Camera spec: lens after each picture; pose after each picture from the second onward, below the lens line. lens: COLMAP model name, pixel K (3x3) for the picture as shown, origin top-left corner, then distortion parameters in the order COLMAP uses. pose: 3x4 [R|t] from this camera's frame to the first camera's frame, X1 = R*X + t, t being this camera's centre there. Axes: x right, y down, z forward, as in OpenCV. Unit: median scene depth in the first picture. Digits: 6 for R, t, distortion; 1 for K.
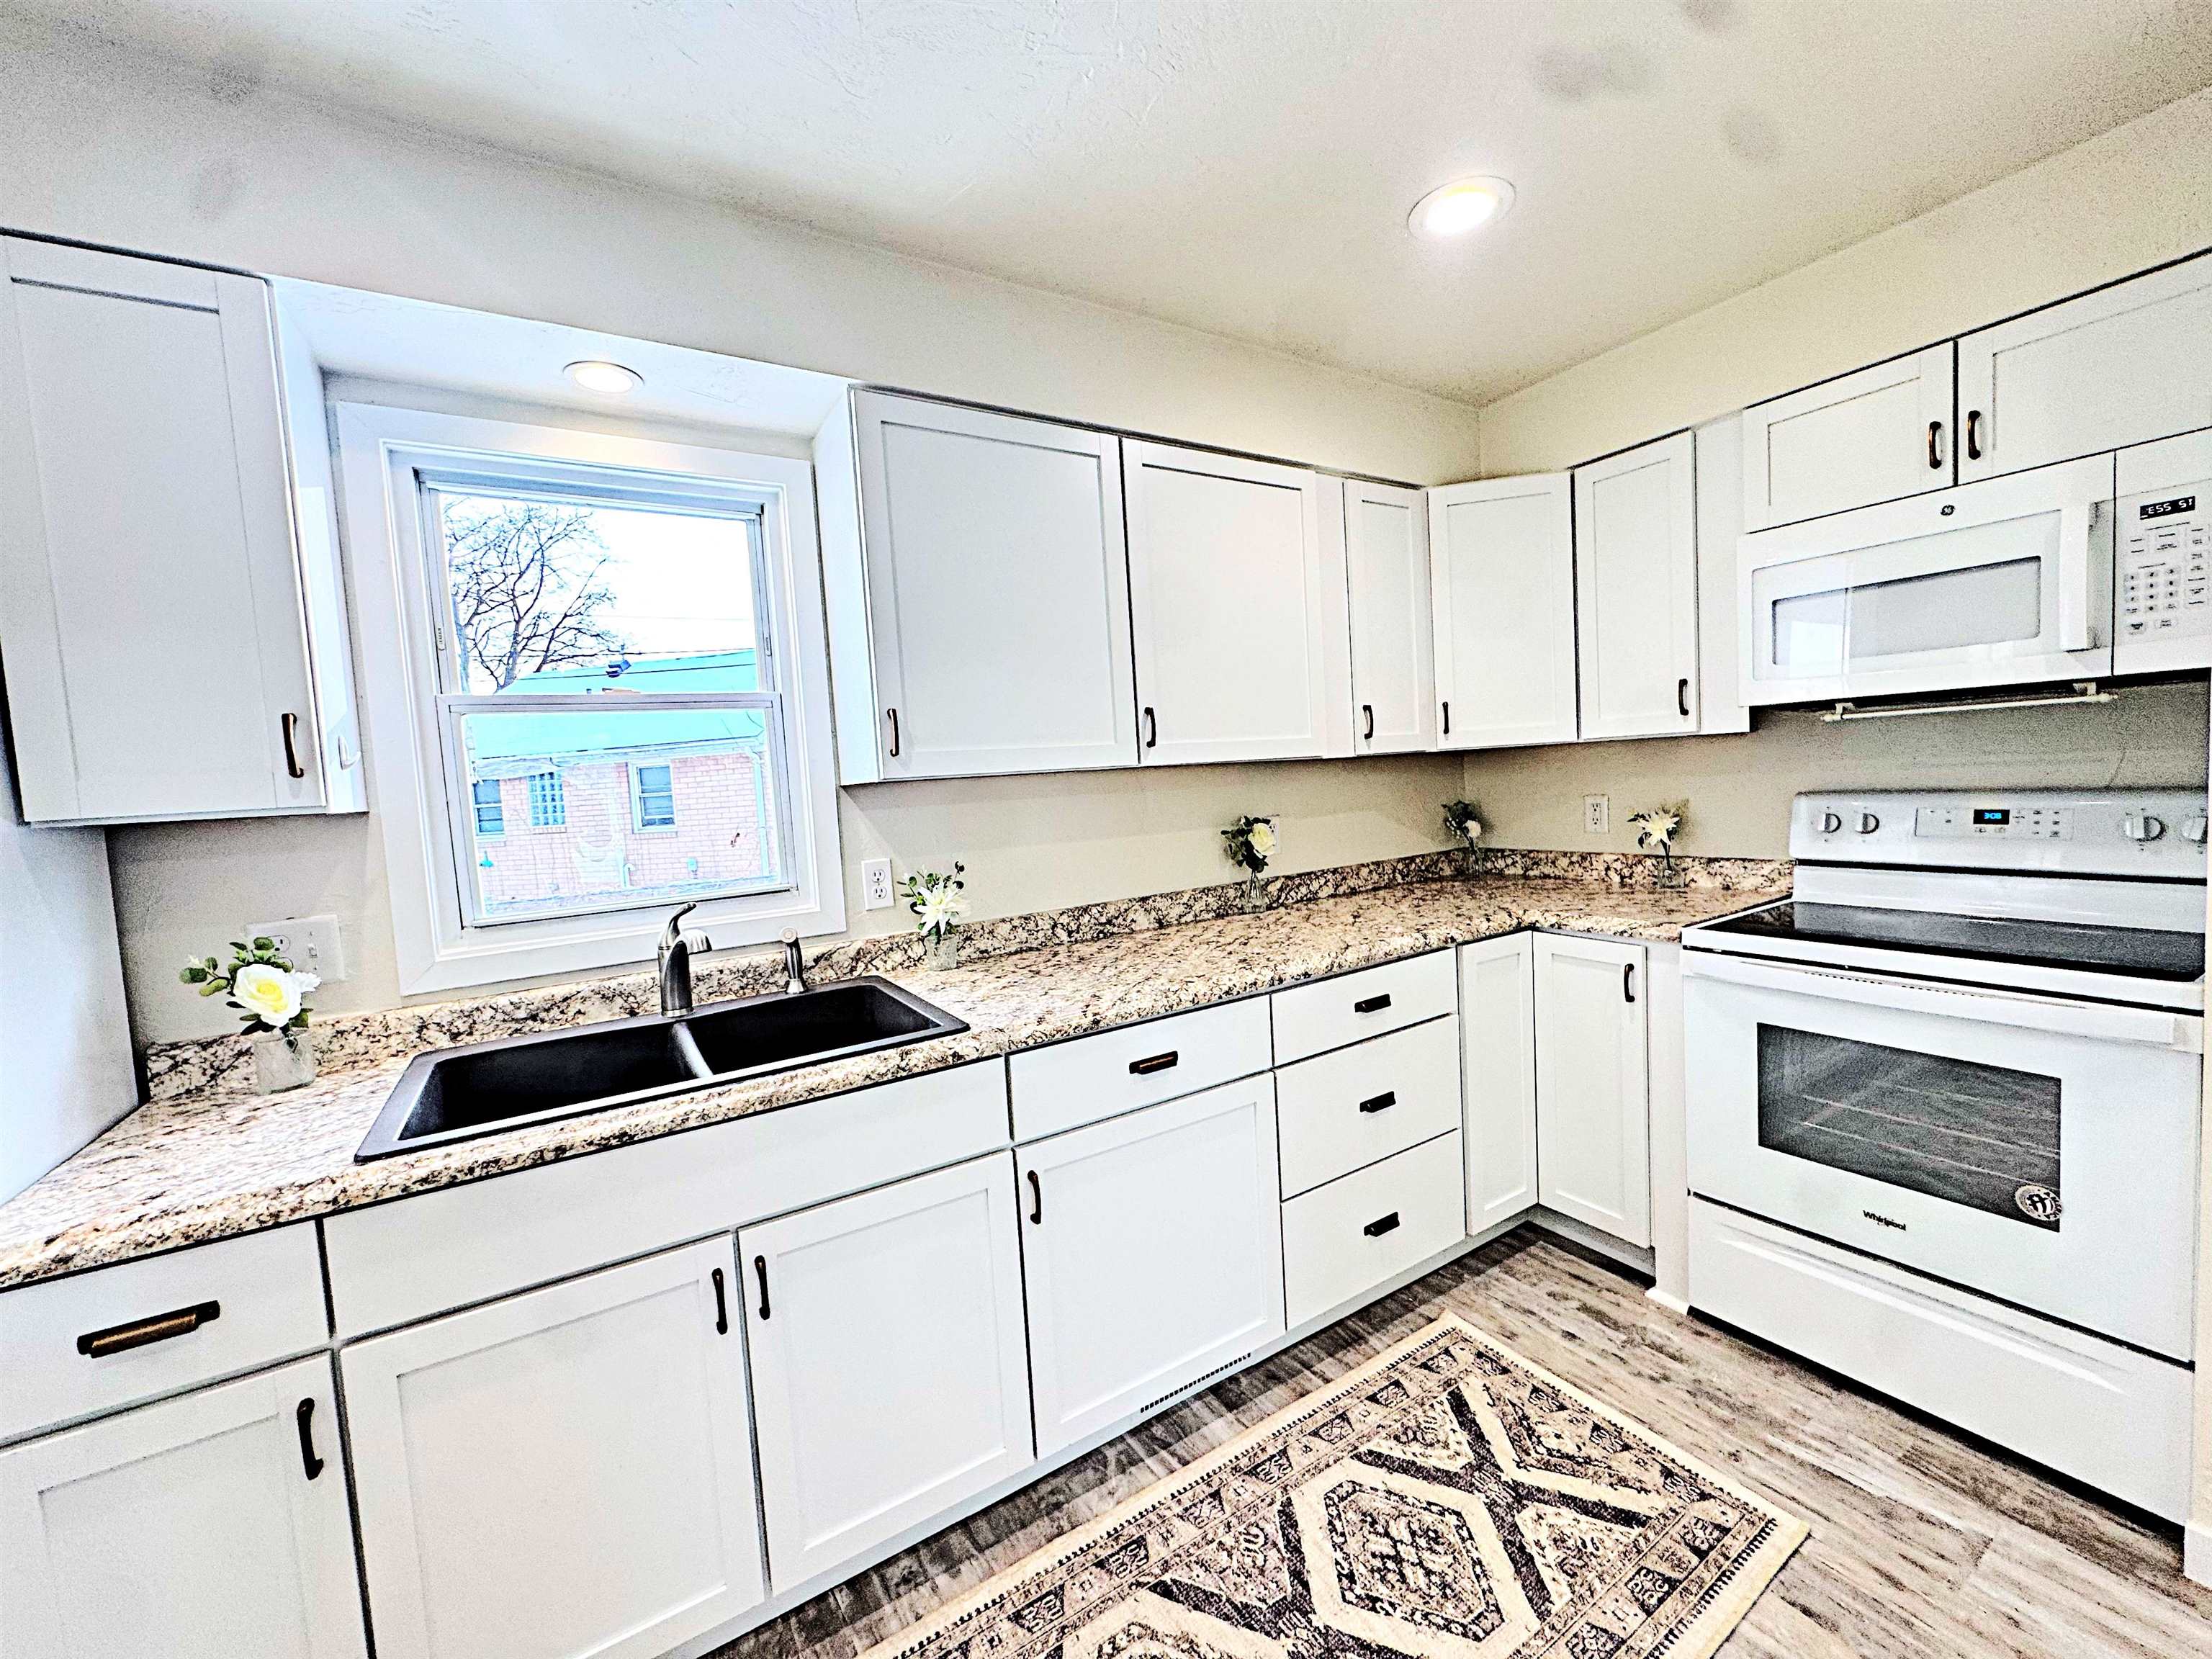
lens RADIAL K [[877.6, 0, 1106.0], [0, 877.6, 829.5], [0, 0, 1]] dist [-0.001871, -0.000251]
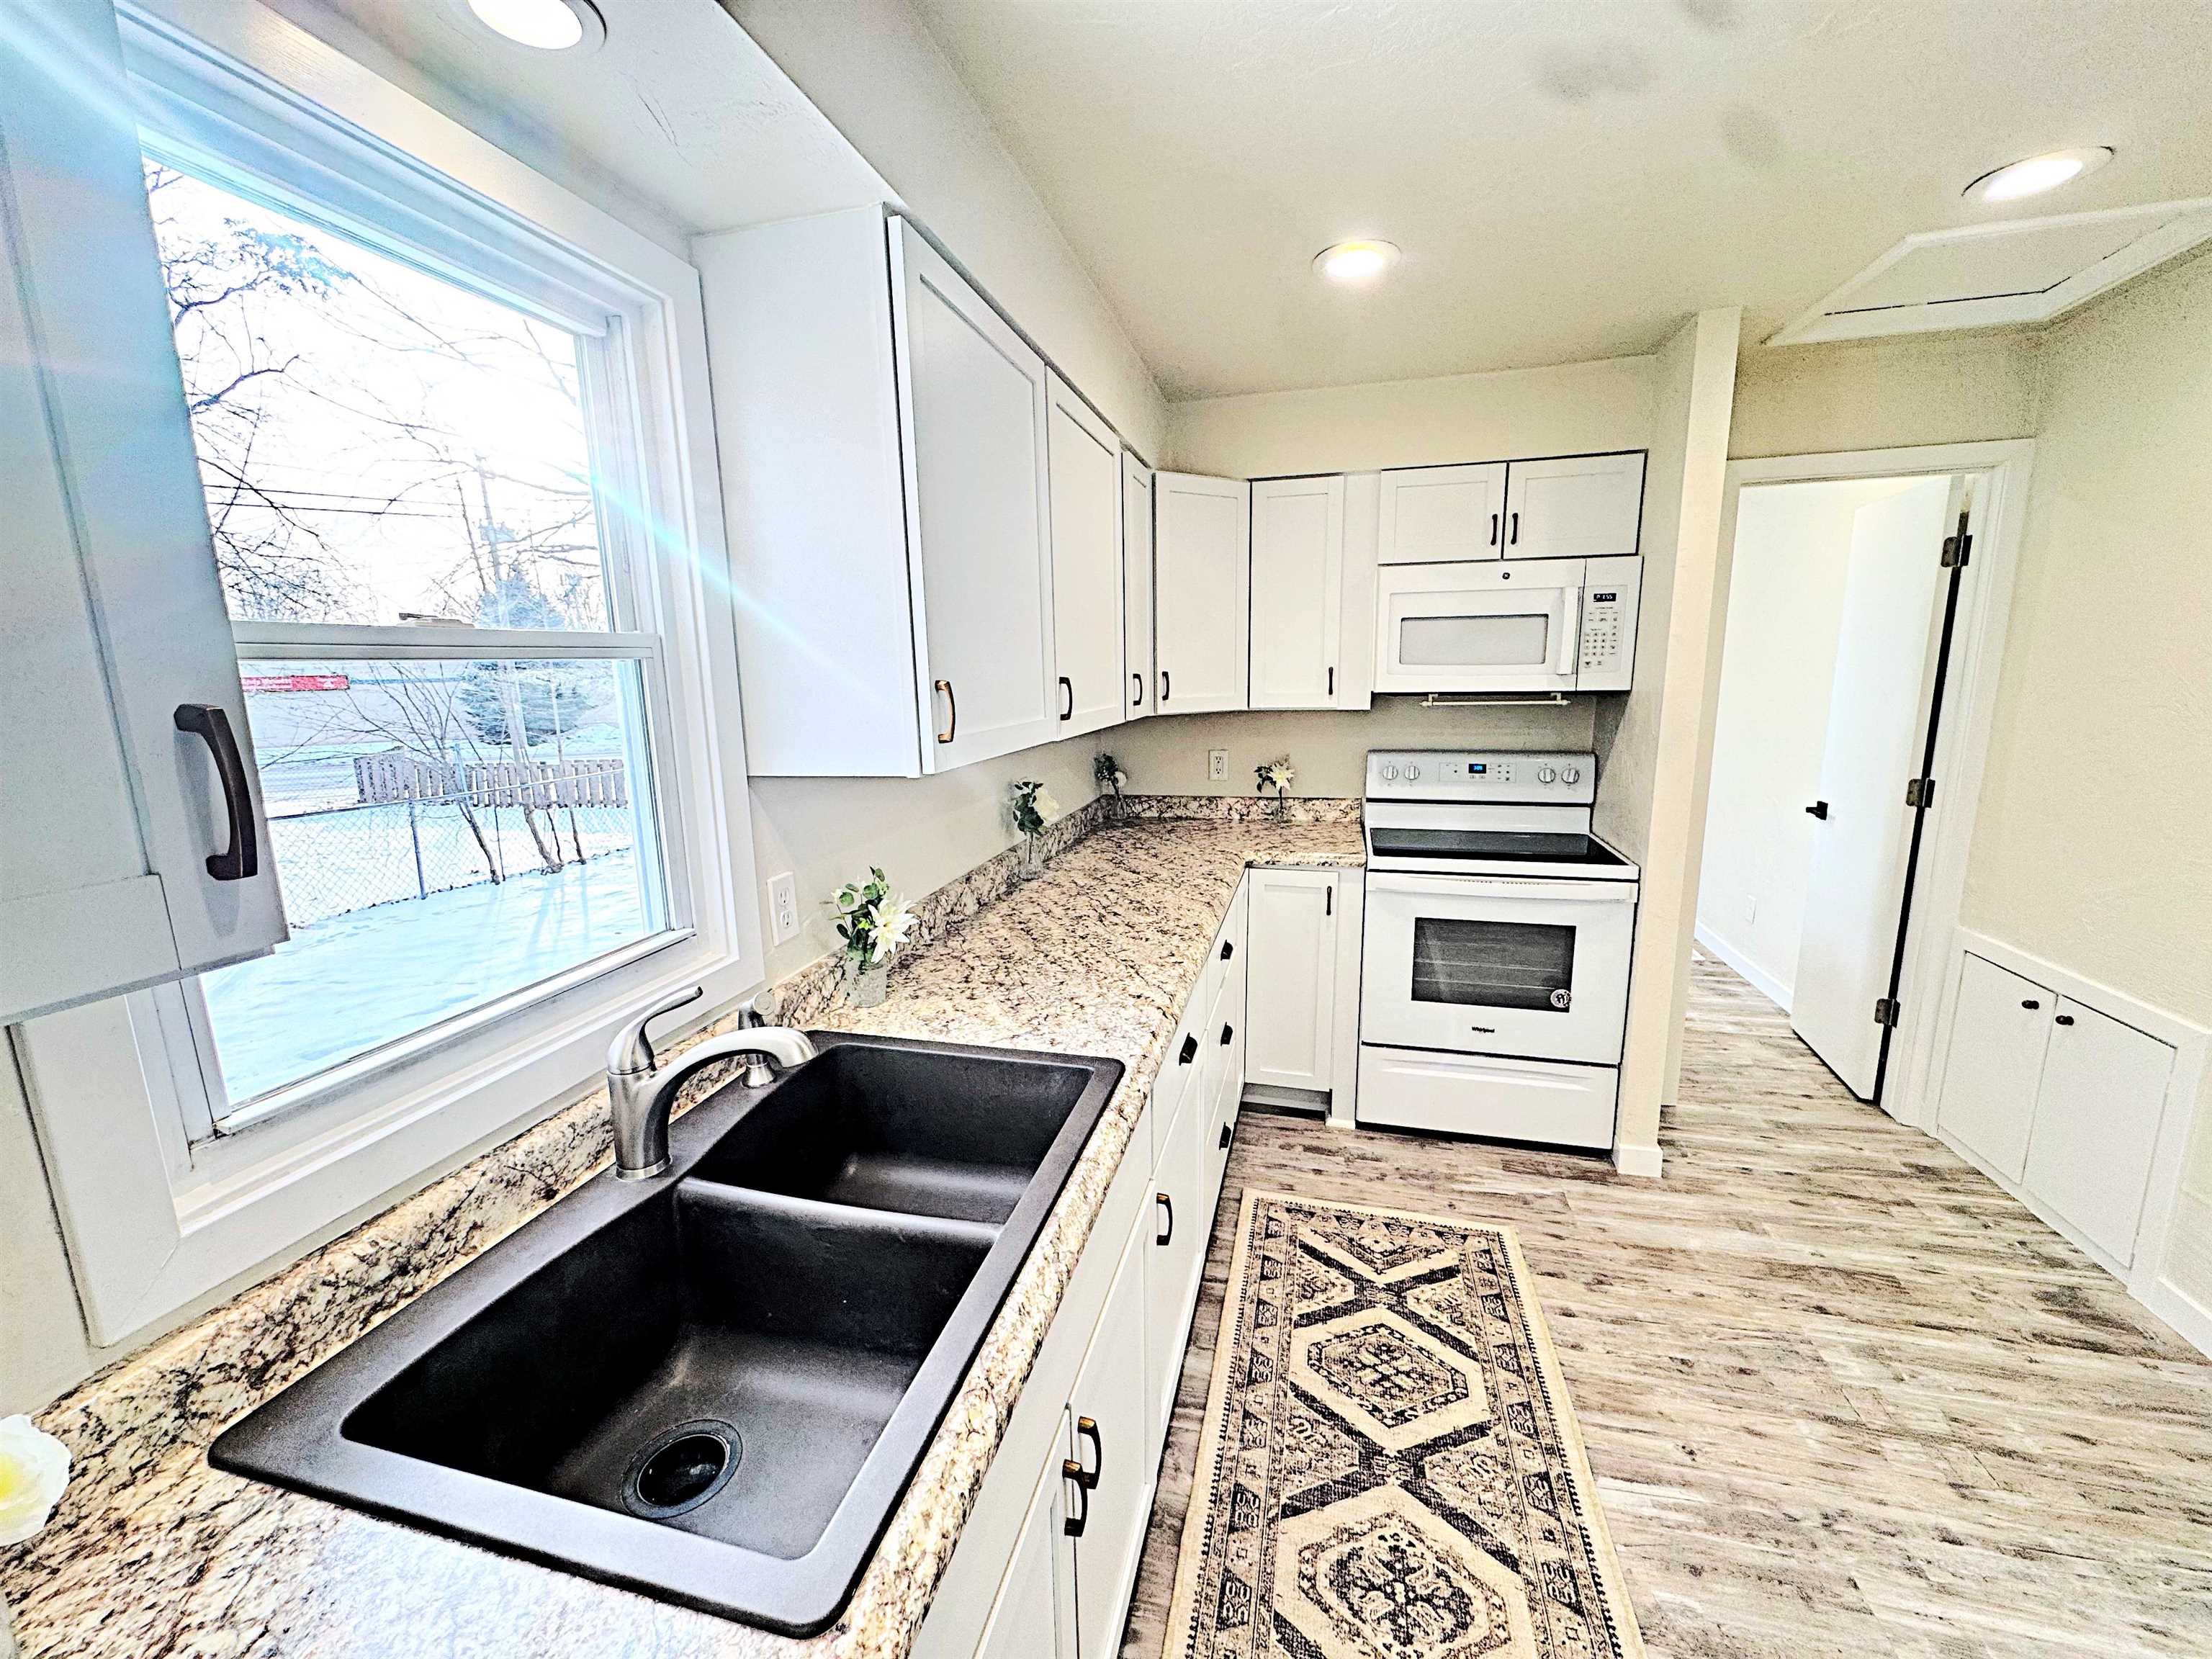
lens RADIAL K [[877.3, 0, 1106.0], [0, 877.3, 829.5], [0, 0, 1]] dist [-0.004594, 0.000466]
pose [[0.720848, -0.079916, 0.688470, -0.650544], [0.018520, 0.995197, 0.096129, -0.077763], [-0.692846, -0.056544, 0.718866, 0.344110]]
